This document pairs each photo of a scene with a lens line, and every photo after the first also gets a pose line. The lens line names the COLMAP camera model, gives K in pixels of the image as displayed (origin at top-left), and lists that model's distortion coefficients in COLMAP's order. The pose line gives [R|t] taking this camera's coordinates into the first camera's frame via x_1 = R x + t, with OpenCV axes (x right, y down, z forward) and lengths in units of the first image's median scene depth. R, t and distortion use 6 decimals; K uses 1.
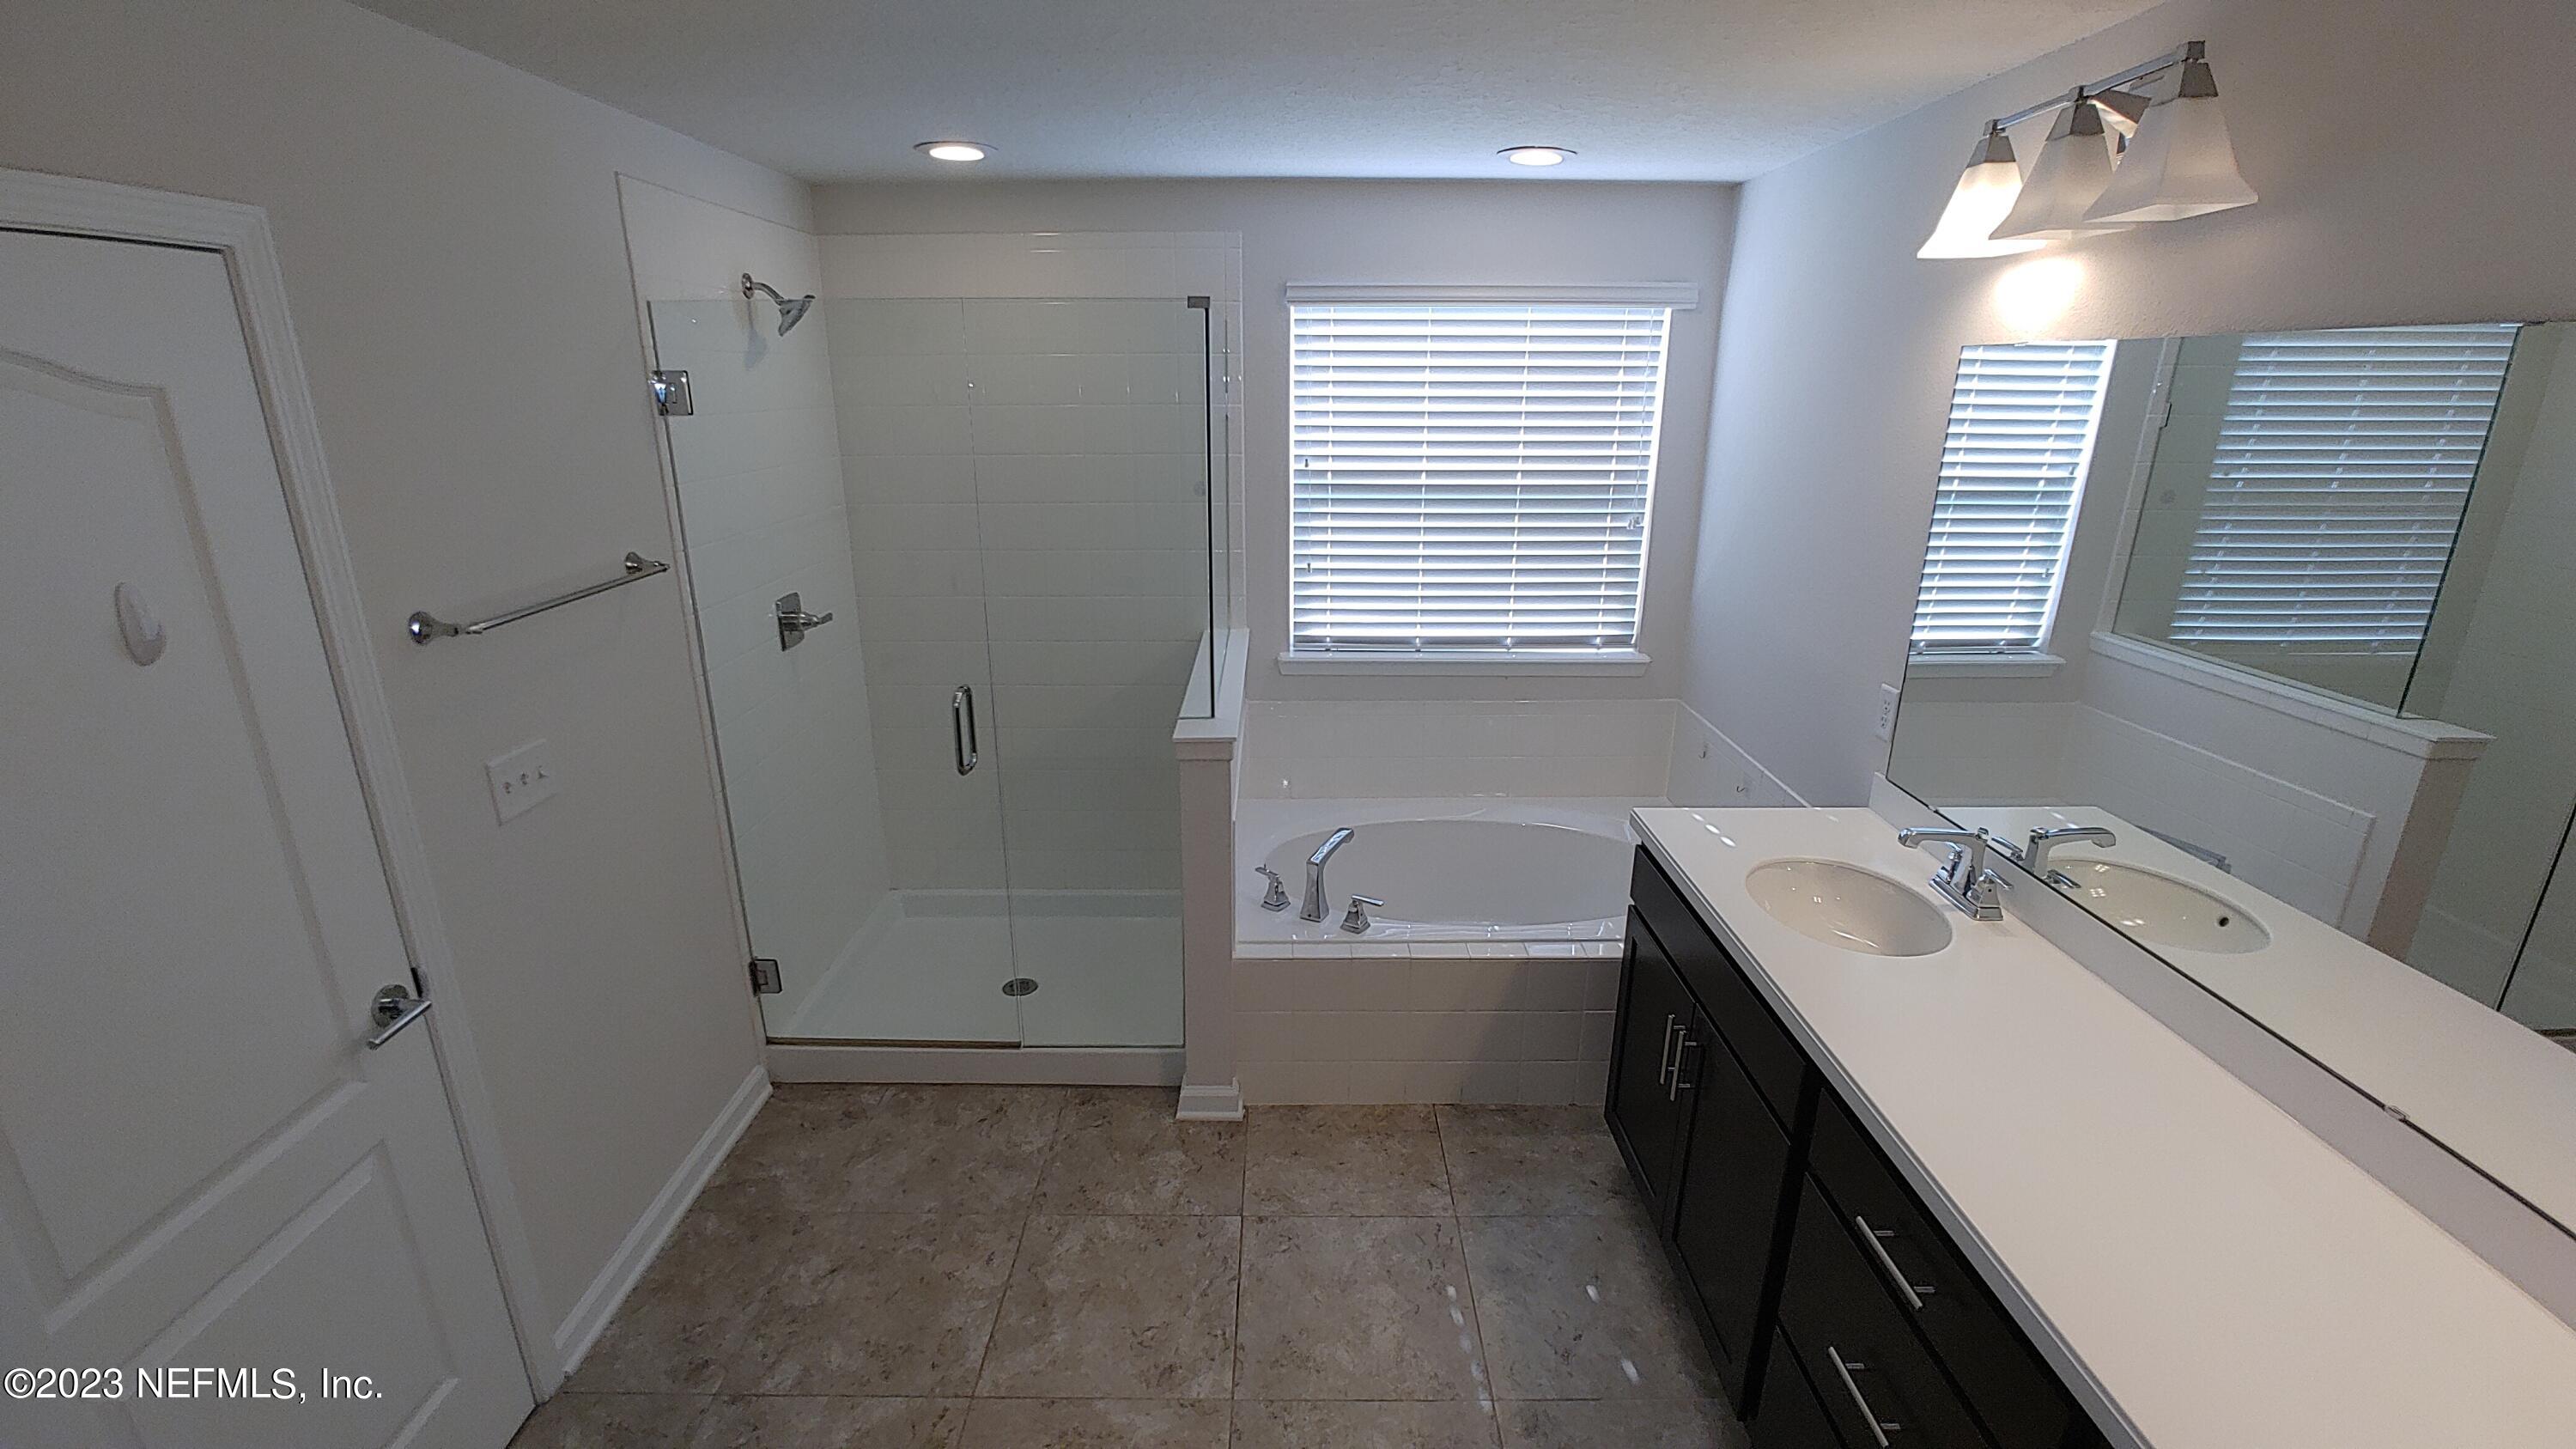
lens RADIAL K [[1117.9, 0, 1281.7], [0, 1117.9, 728.8], [0, 0, 1]] dist [-0.033675, 0.017355]
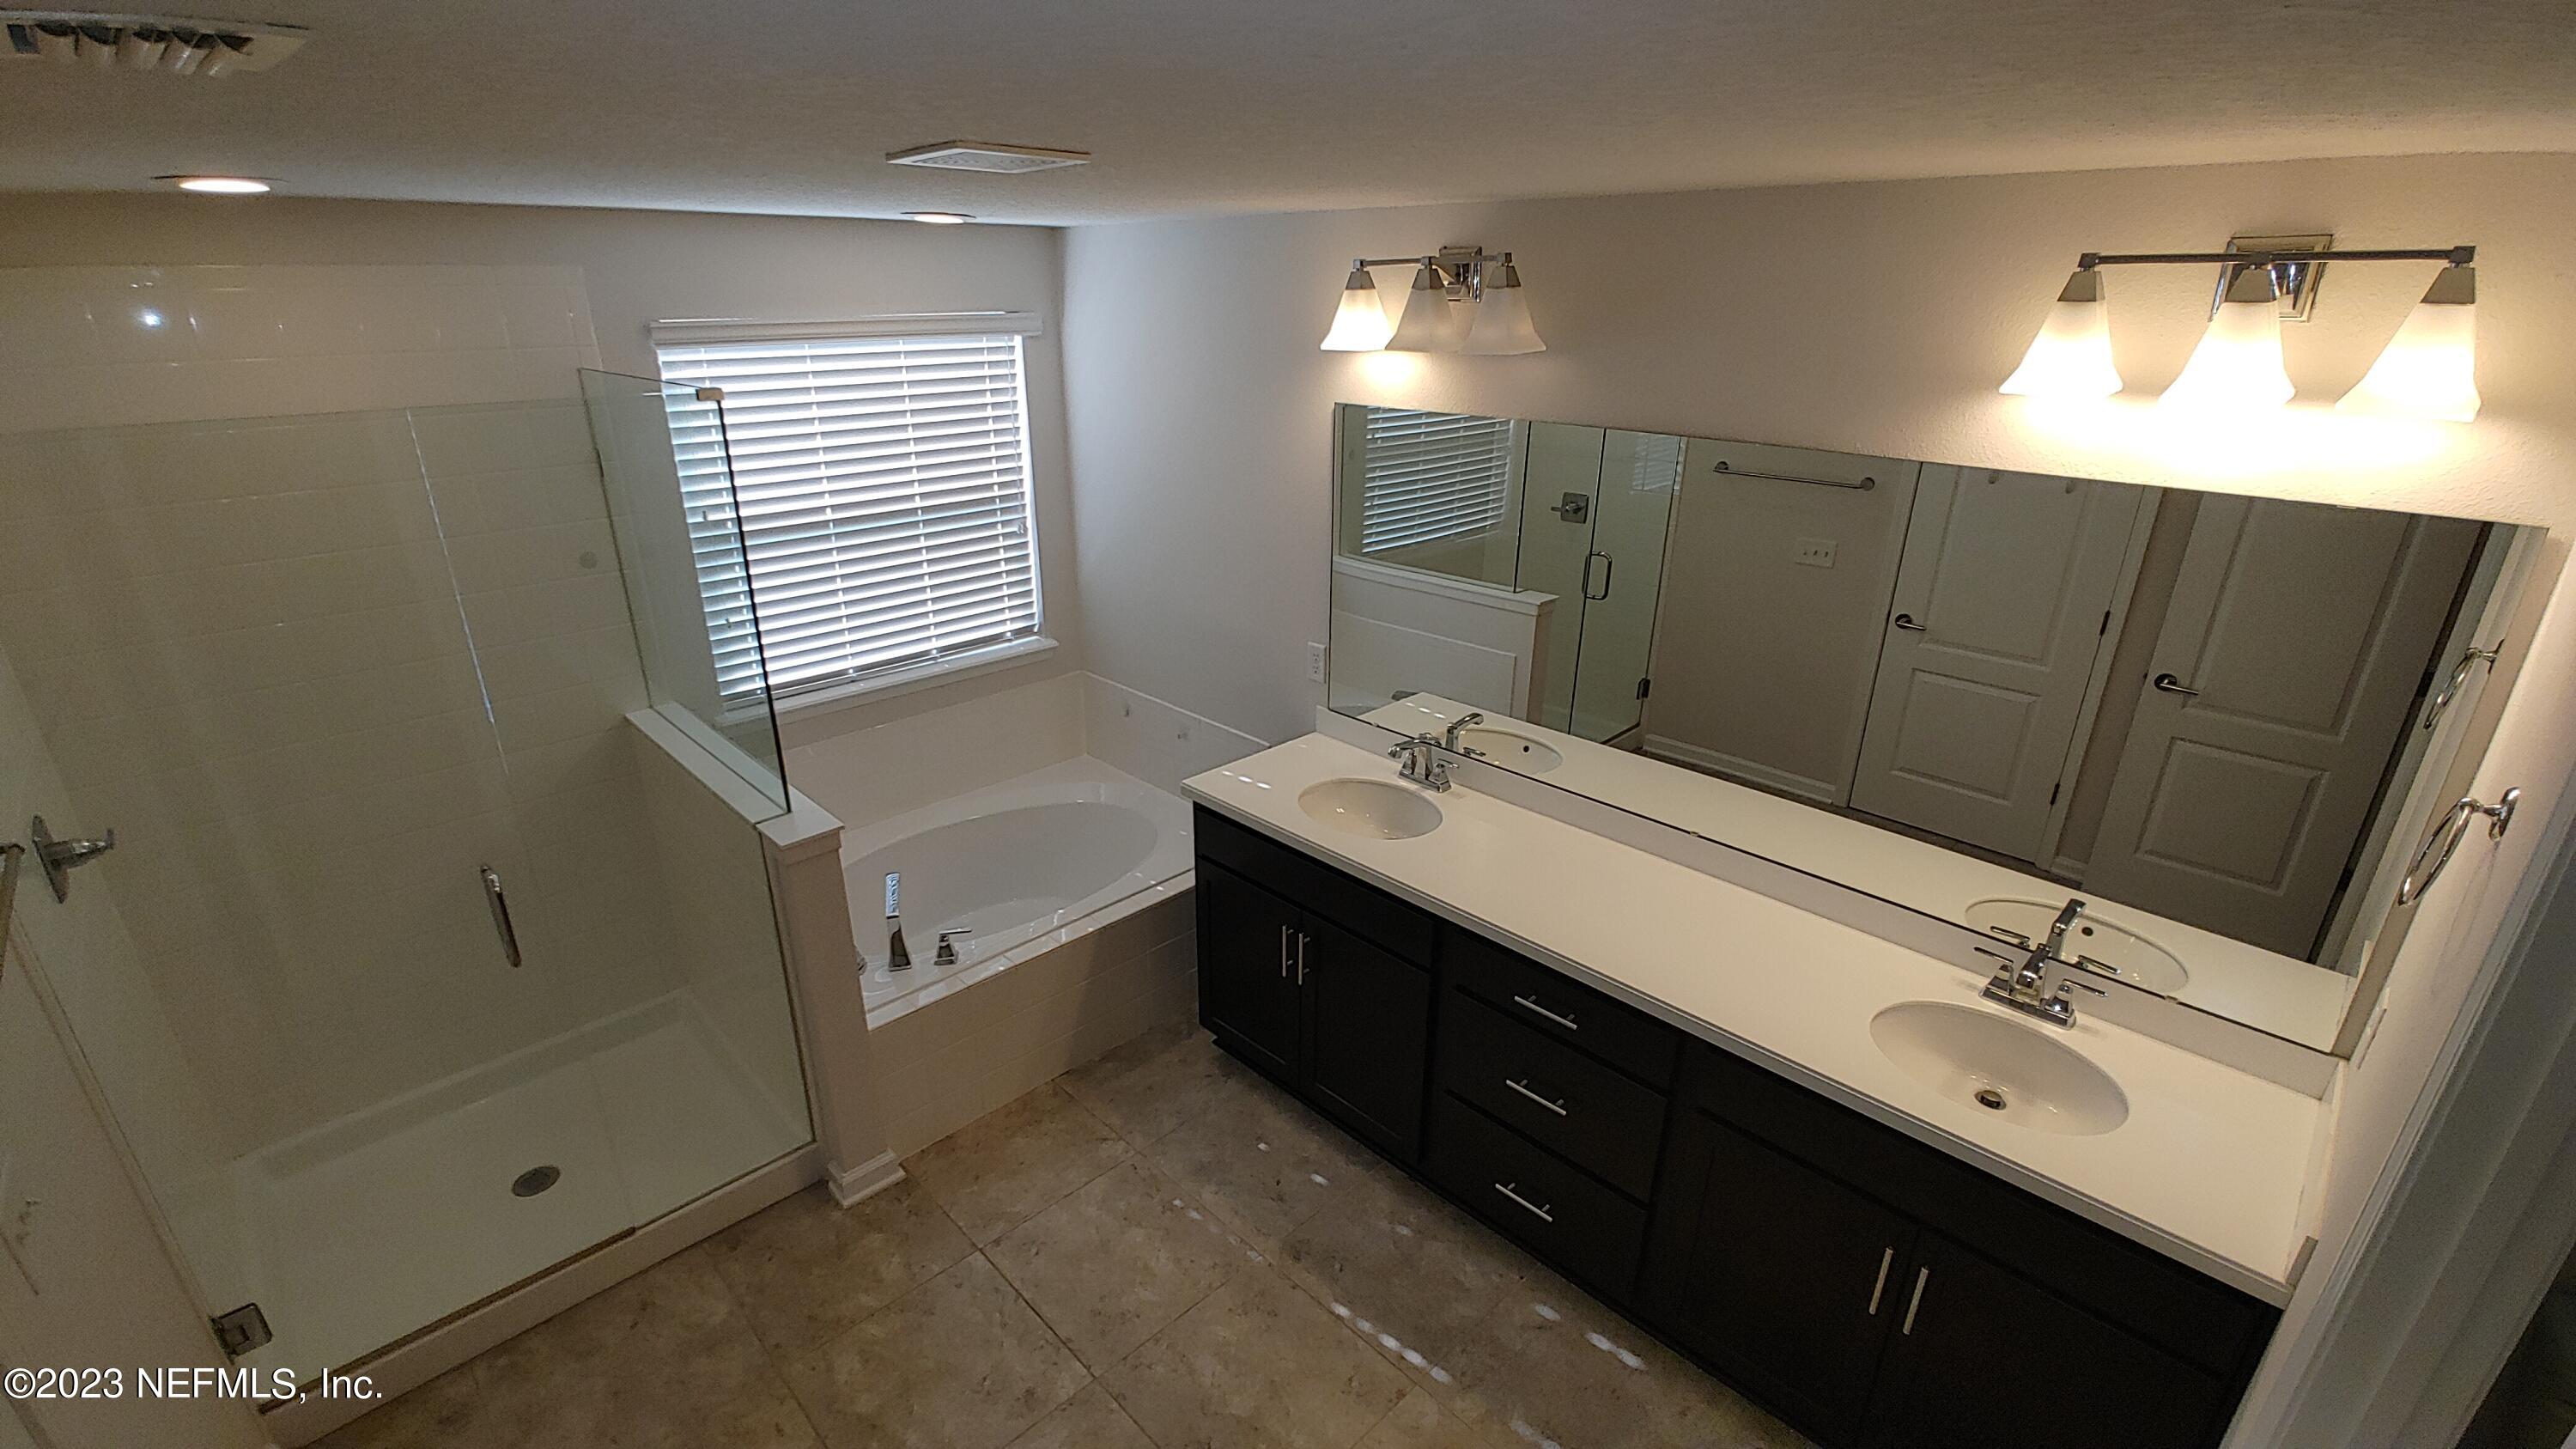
lens RADIAL K [[1109.6, 0, 1286.1], [0, 1109.6, 734.3], [0, 0, 1]] dist [-0.017663, 0.003312]
pose [[0.723367, -0.256287, 0.641137, -0.333107], [0.210355, 0.966219, 0.148900, -0.121522], [-0.657640, 0.027157, 0.752843, -0.007616]]
